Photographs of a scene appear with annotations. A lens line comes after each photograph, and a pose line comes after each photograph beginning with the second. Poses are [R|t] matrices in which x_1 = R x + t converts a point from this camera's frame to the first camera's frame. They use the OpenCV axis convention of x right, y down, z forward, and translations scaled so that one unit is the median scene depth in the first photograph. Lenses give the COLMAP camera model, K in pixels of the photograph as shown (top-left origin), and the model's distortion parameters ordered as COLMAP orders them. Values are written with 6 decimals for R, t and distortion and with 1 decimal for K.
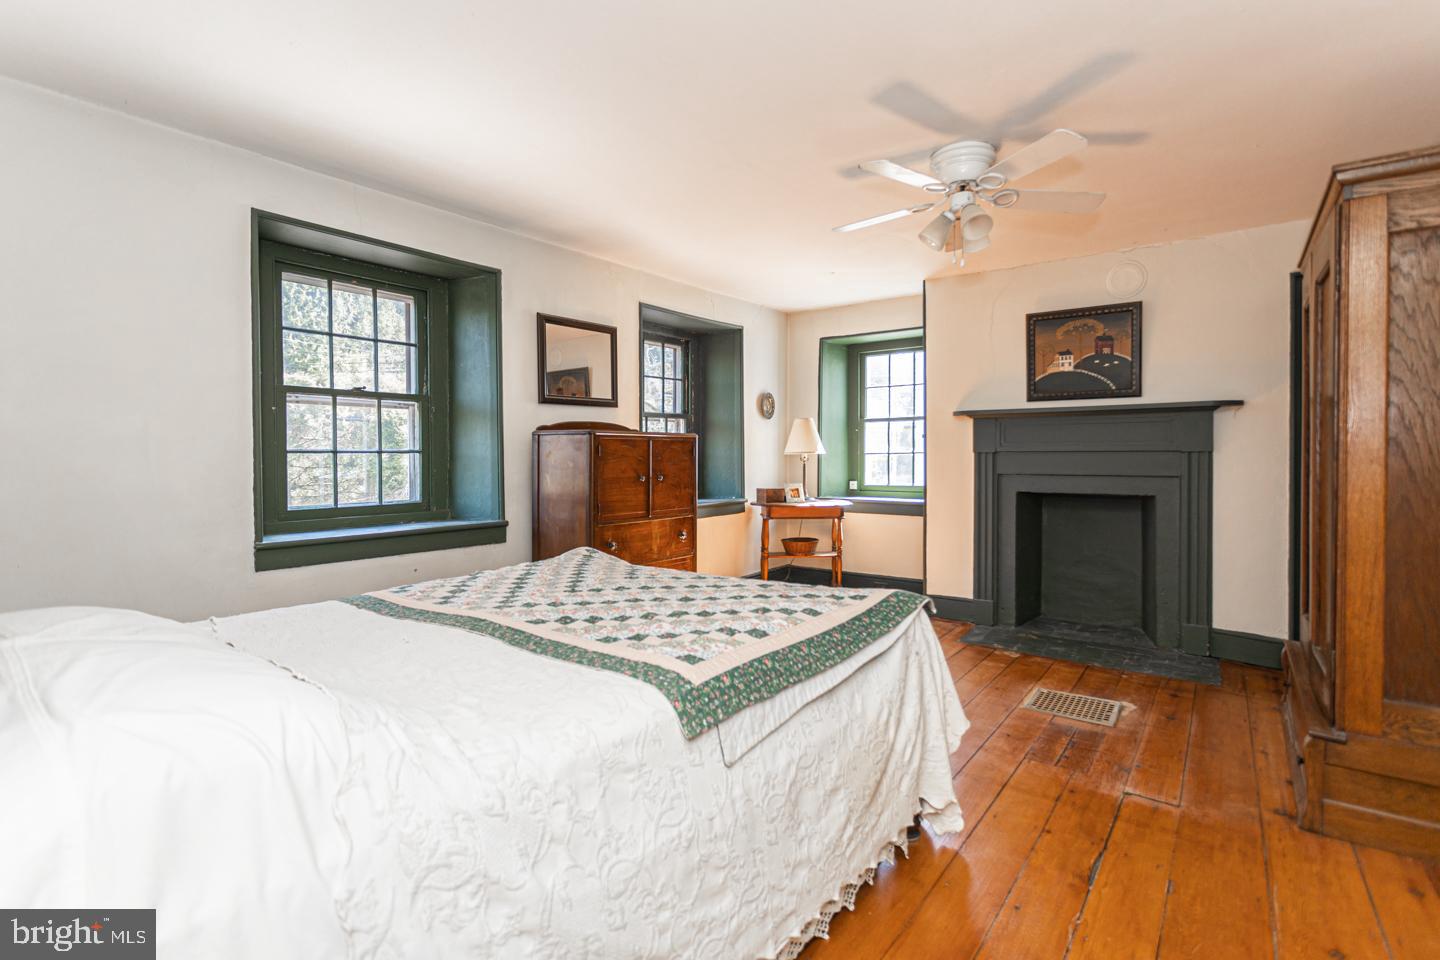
lens RADIAL K [[693.6, 0, 724.0], [0, 693.6, 473.6], [0, 0, 1]] dist [0.001986, -0.000153]
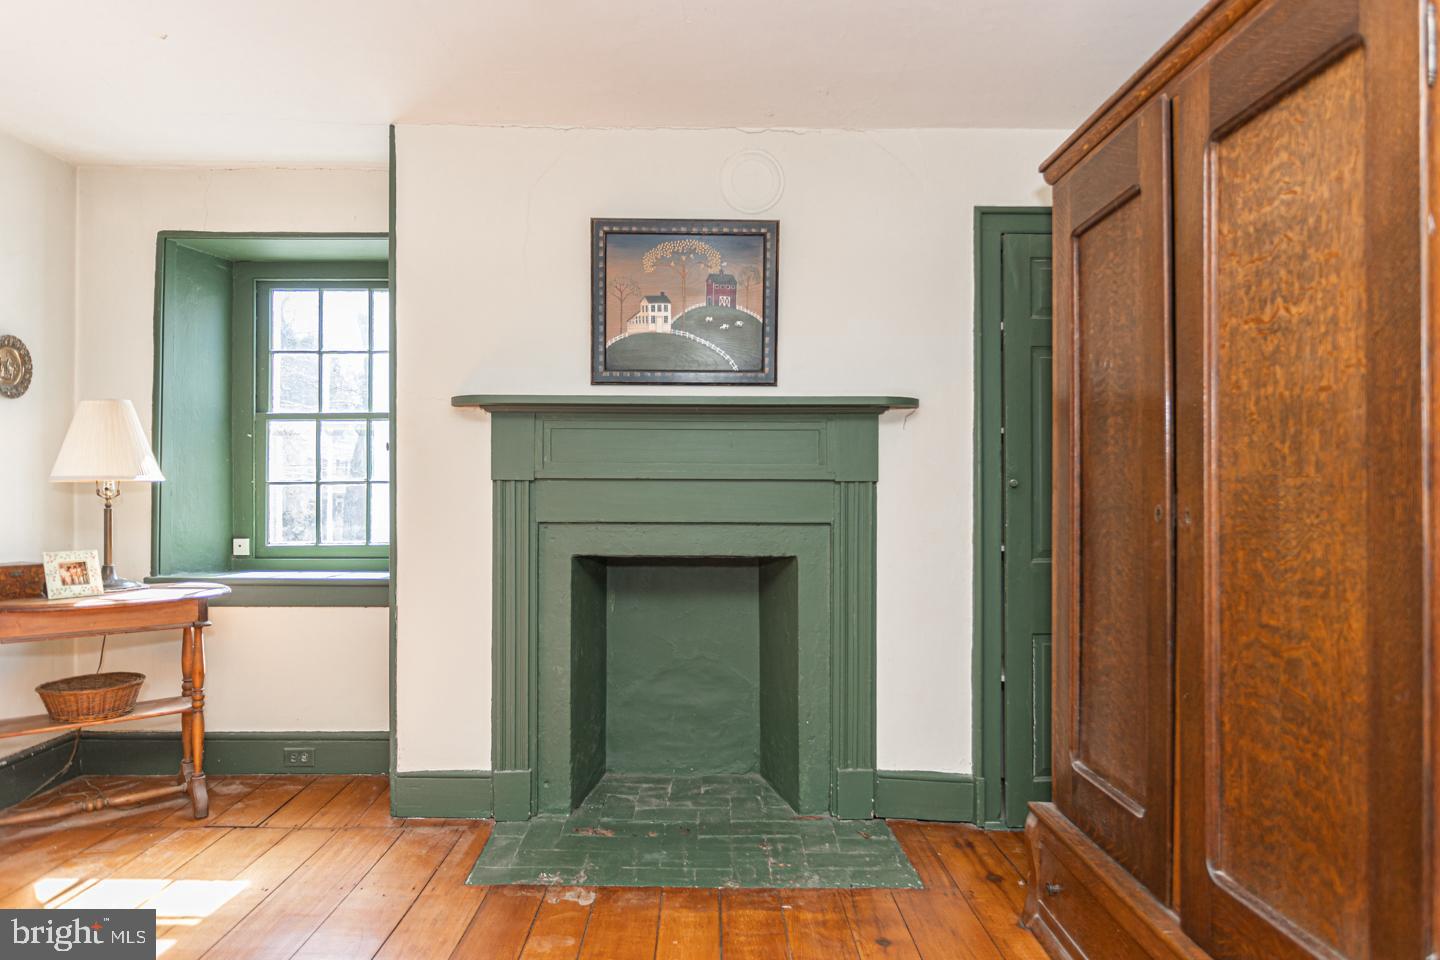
lens RADIAL K [[882.5, 0, 723.5], [0, 882.5, 489.5], [0, 0, 1]] dist [0.002094, -0.000134]
pose [[0.797819, 0.007819, 0.602847, 0.105317], [0.011177, 0.999552, -0.027755, -0.003941], [-0.602794, 0.028882, 0.797374, 0.381448]]
